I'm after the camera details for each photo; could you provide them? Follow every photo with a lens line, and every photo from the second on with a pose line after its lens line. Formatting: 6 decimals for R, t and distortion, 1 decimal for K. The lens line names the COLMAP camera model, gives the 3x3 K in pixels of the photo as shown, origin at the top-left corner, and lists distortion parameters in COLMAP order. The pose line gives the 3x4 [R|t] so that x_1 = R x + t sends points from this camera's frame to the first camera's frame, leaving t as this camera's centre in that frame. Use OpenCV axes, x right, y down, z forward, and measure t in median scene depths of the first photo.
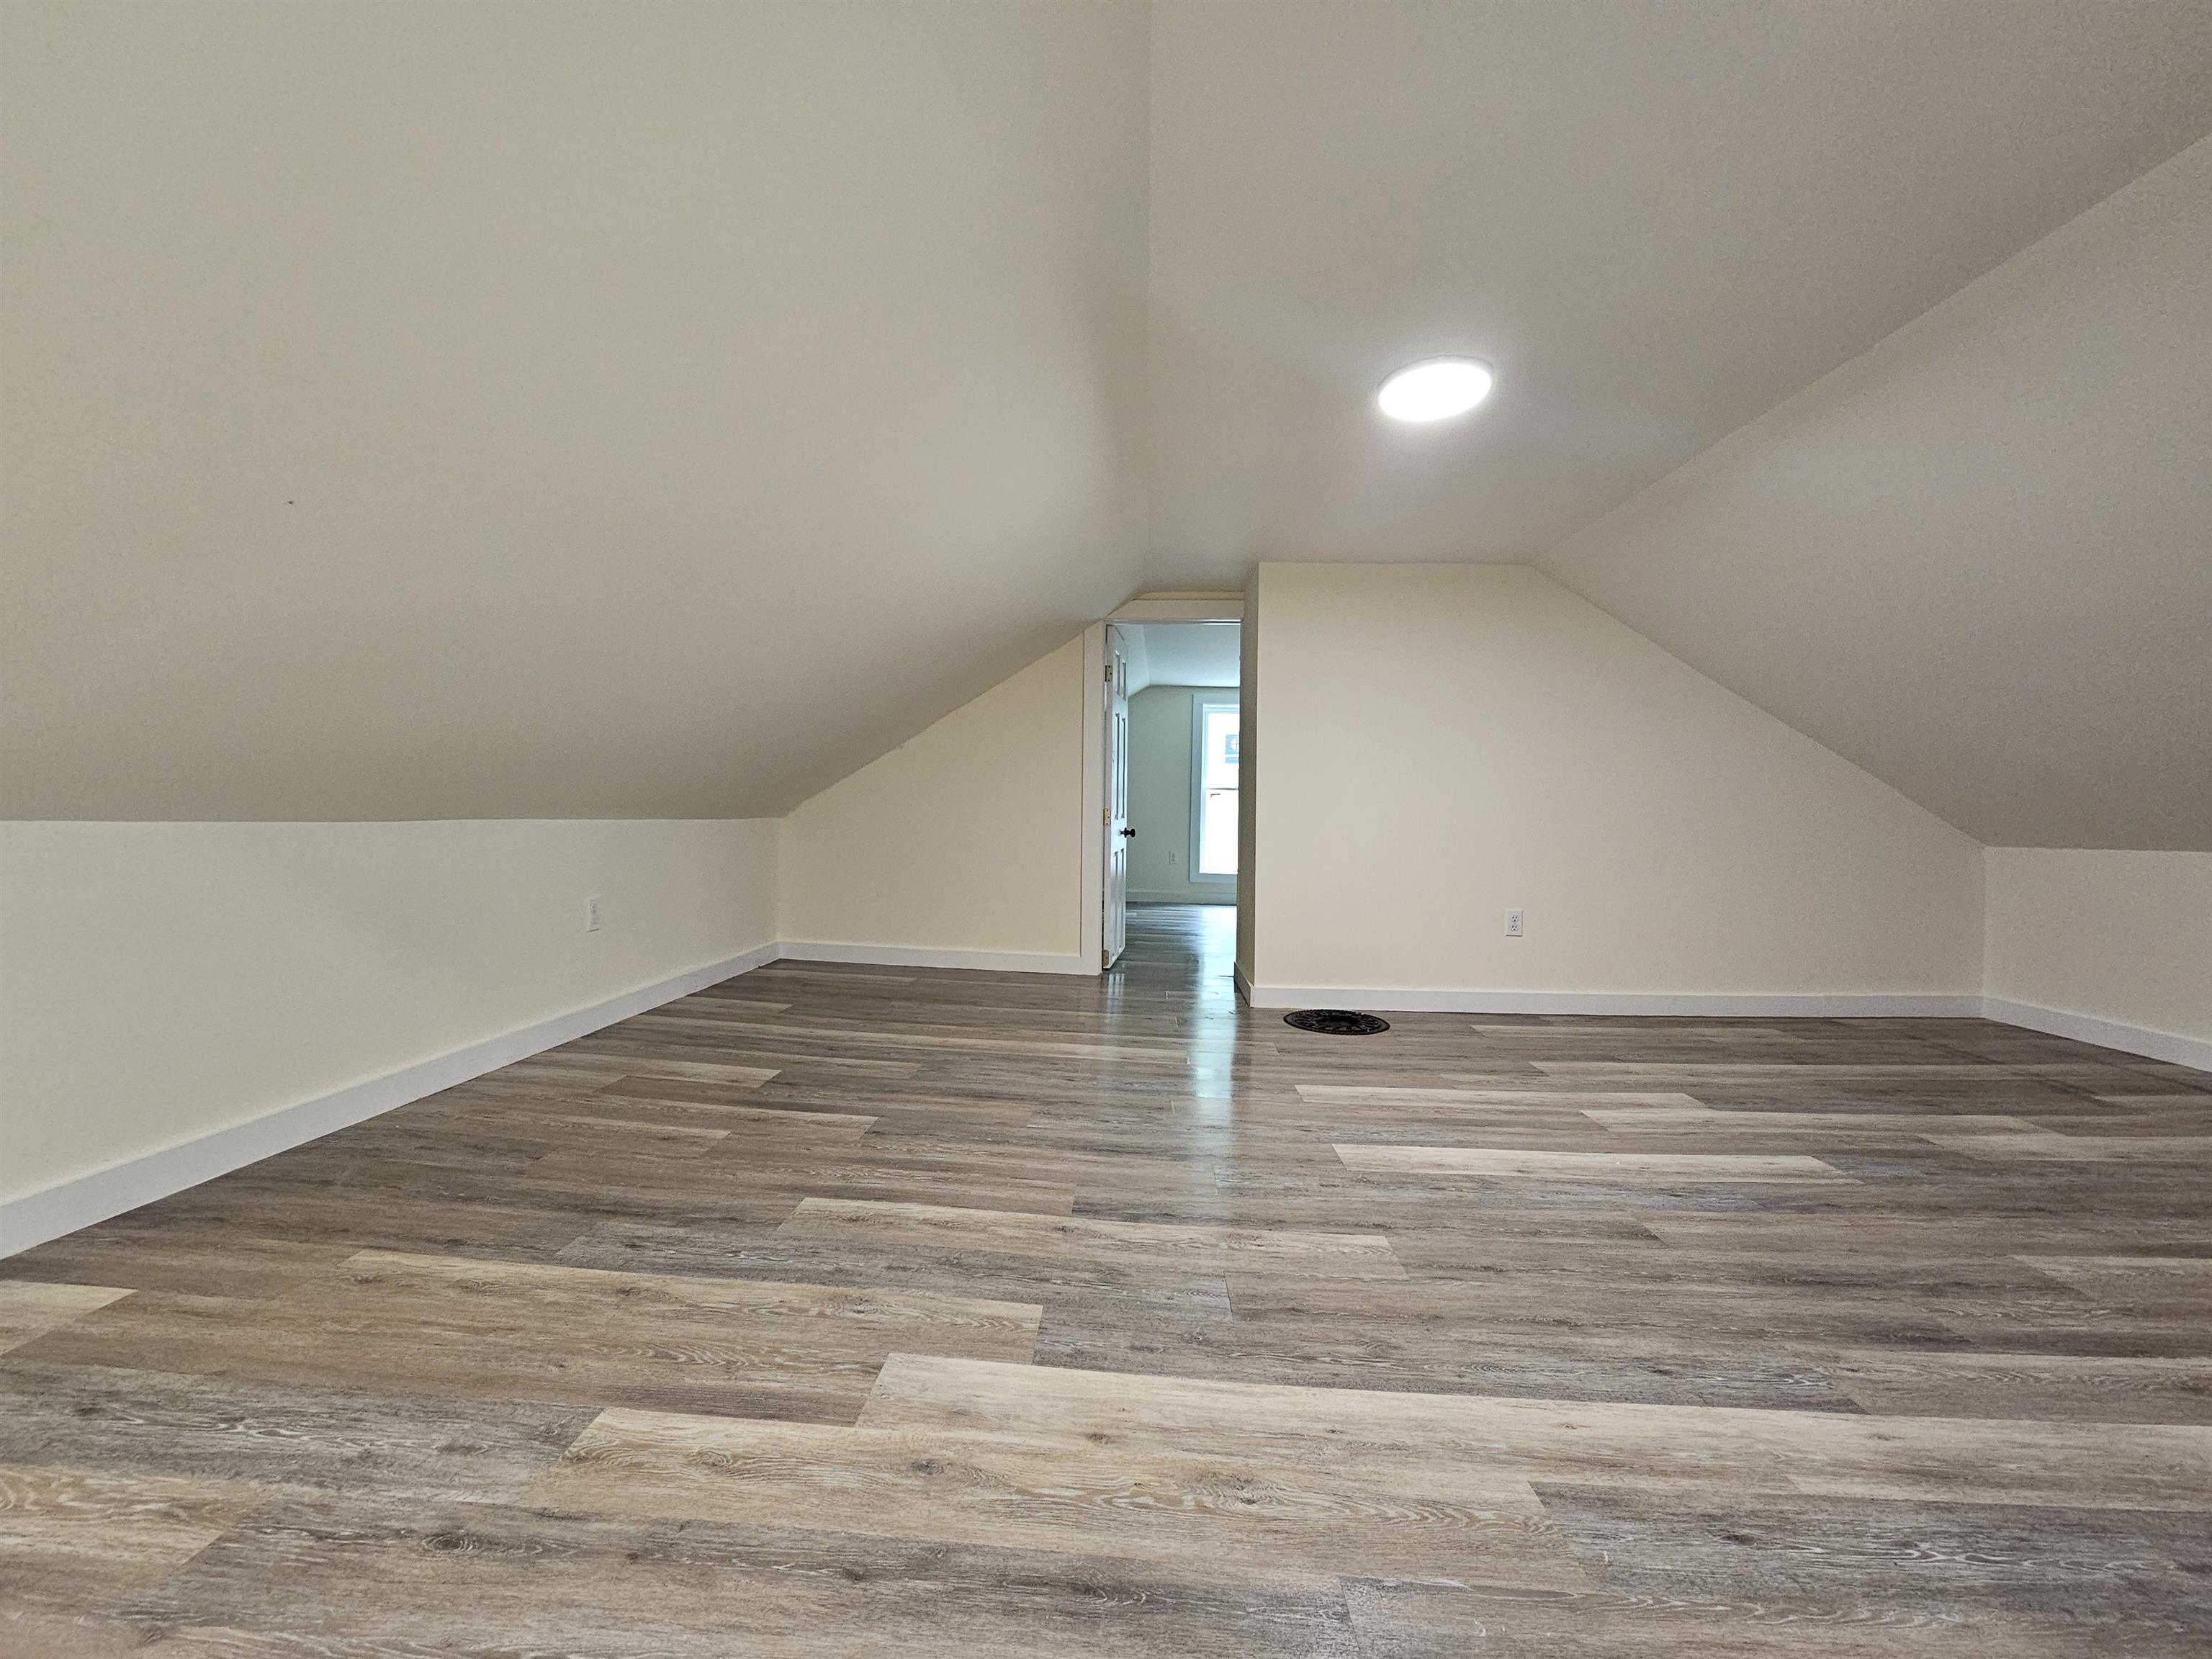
lens RADIAL K [[906.3, 0, 1101.1], [0, 906.3, 829.9], [0, 0, 1]] dist [0.001148, -0.000162]
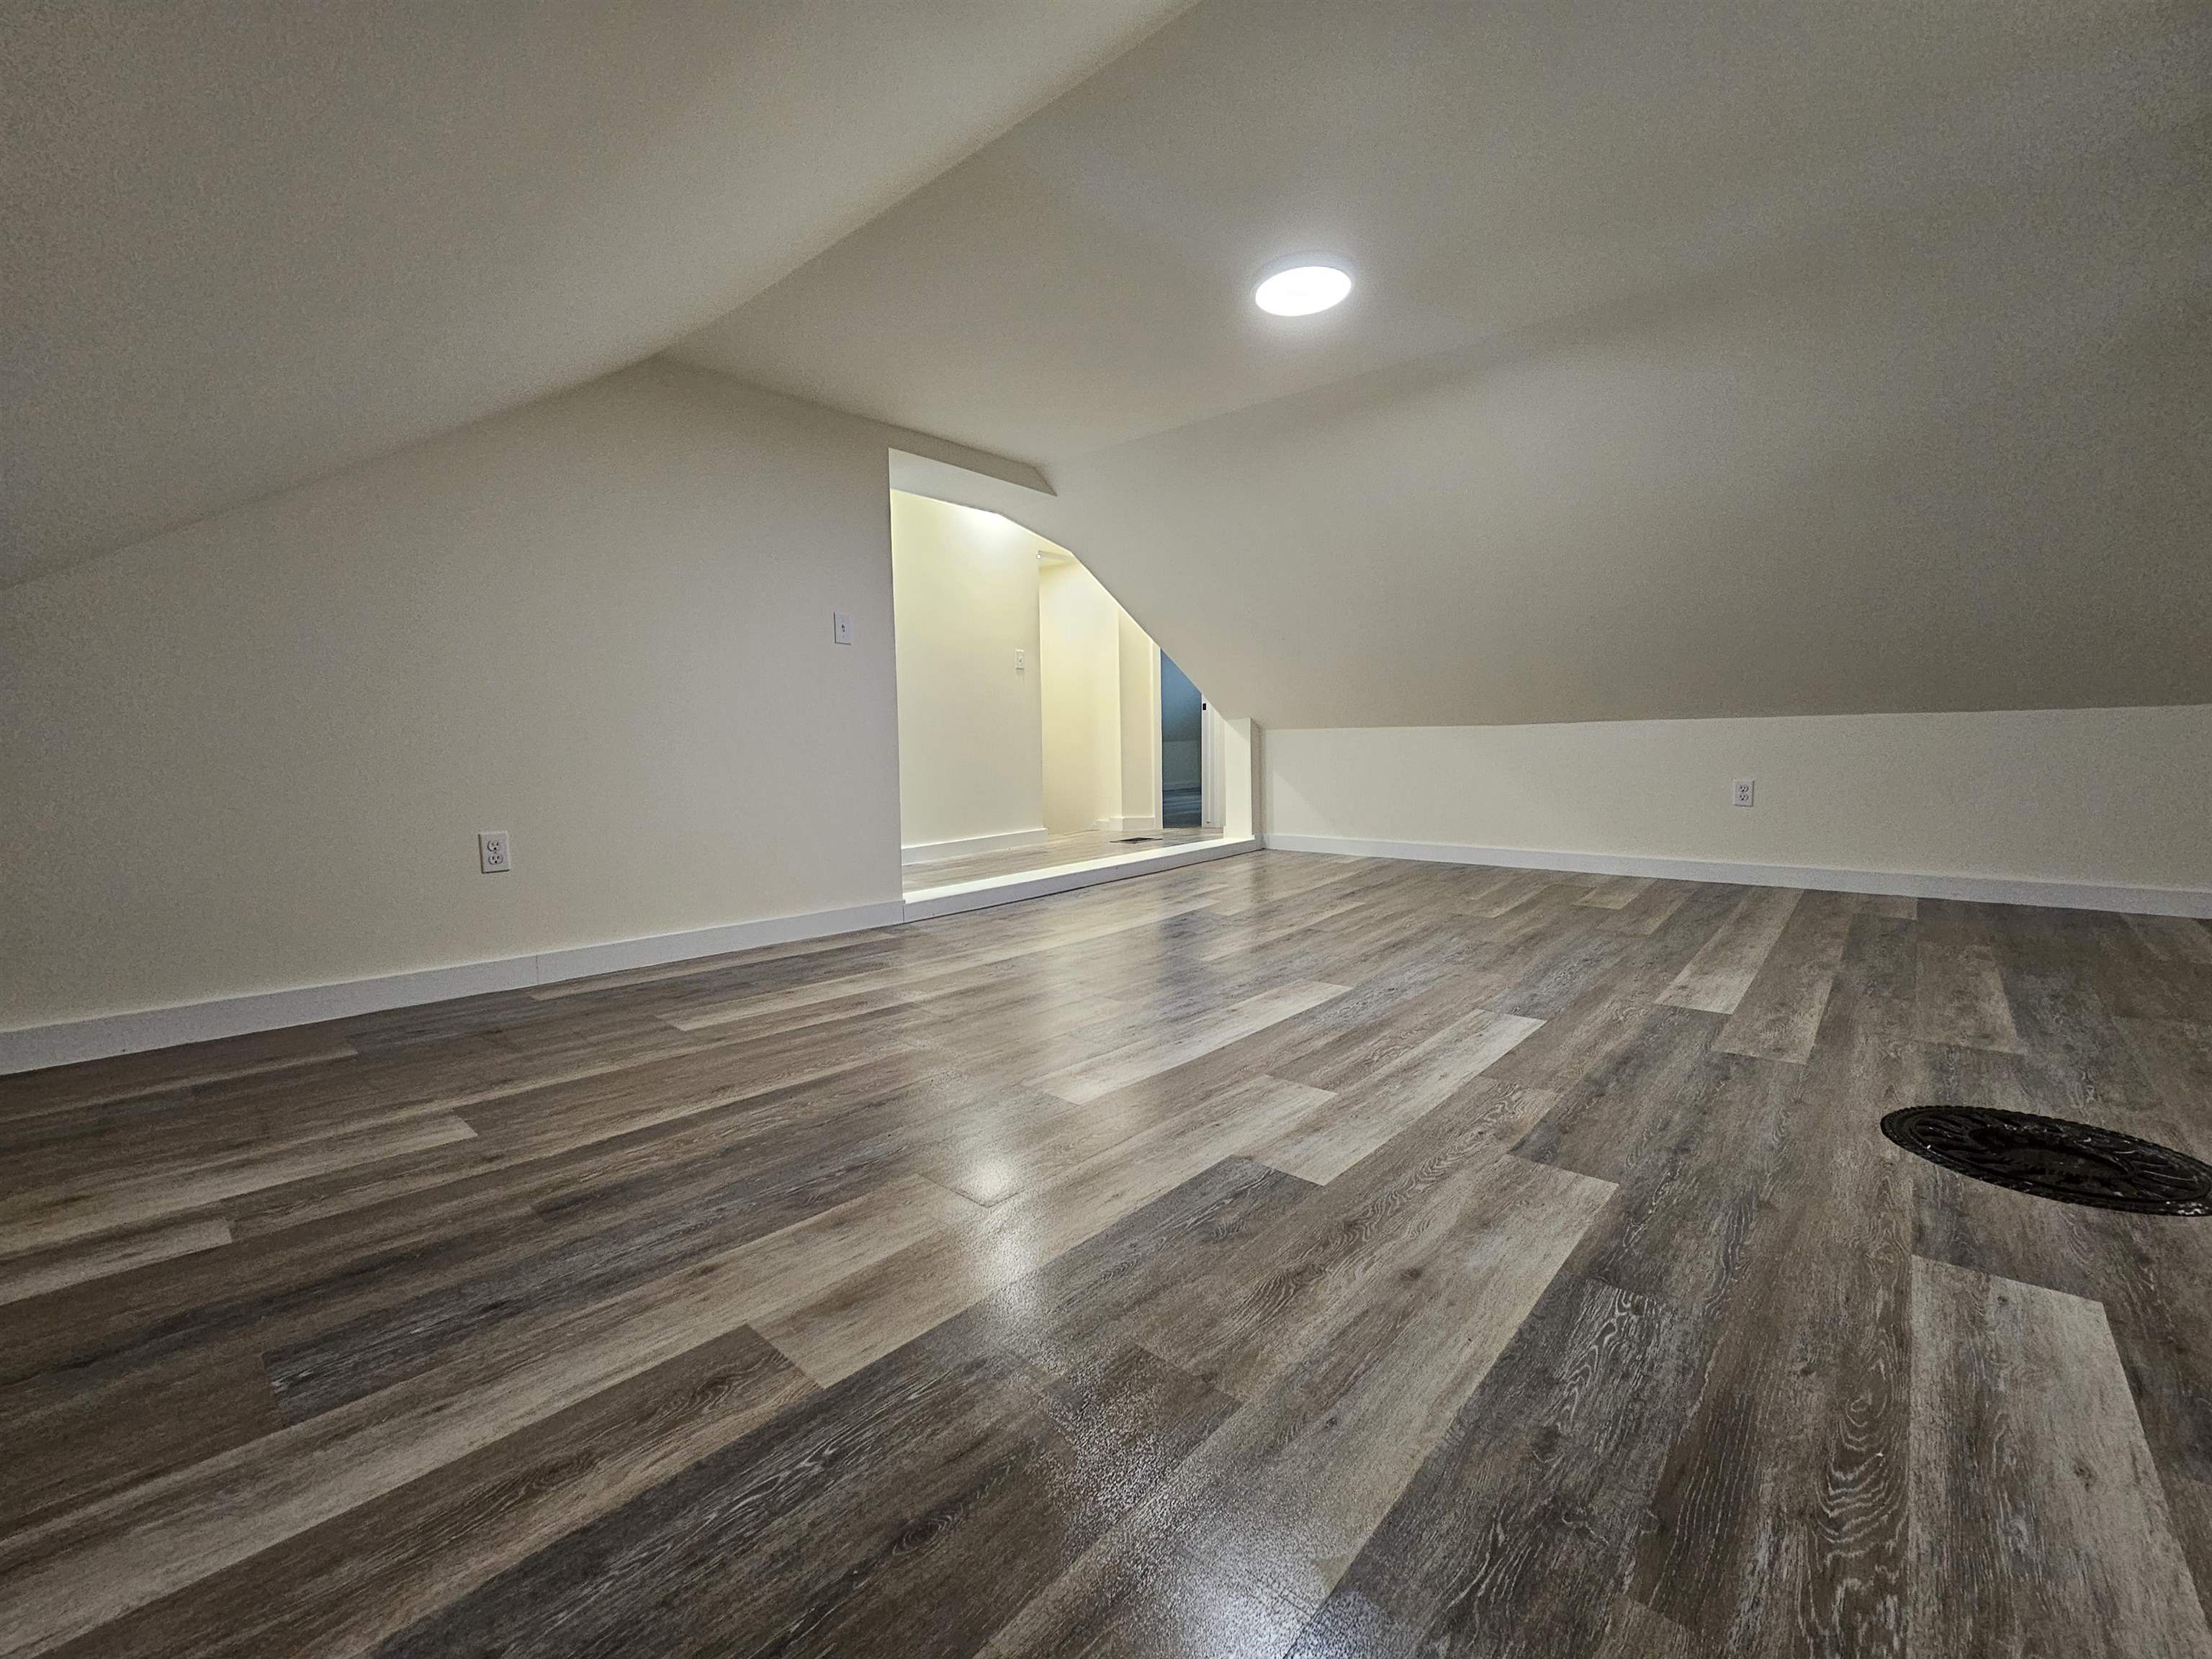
lens RADIAL K [[906.3, 0, 1107.6], [0, 906.3, 828.3], [0, 0, 1]] dist [0.001148, -0.000162]
pose [[-0.616950, 0.065047, -0.784310, 1.187386], [-0.006183, 0.996147, 0.087479, 0.042833], [0.786978, 0.058820, -0.614171, 1.290150]]
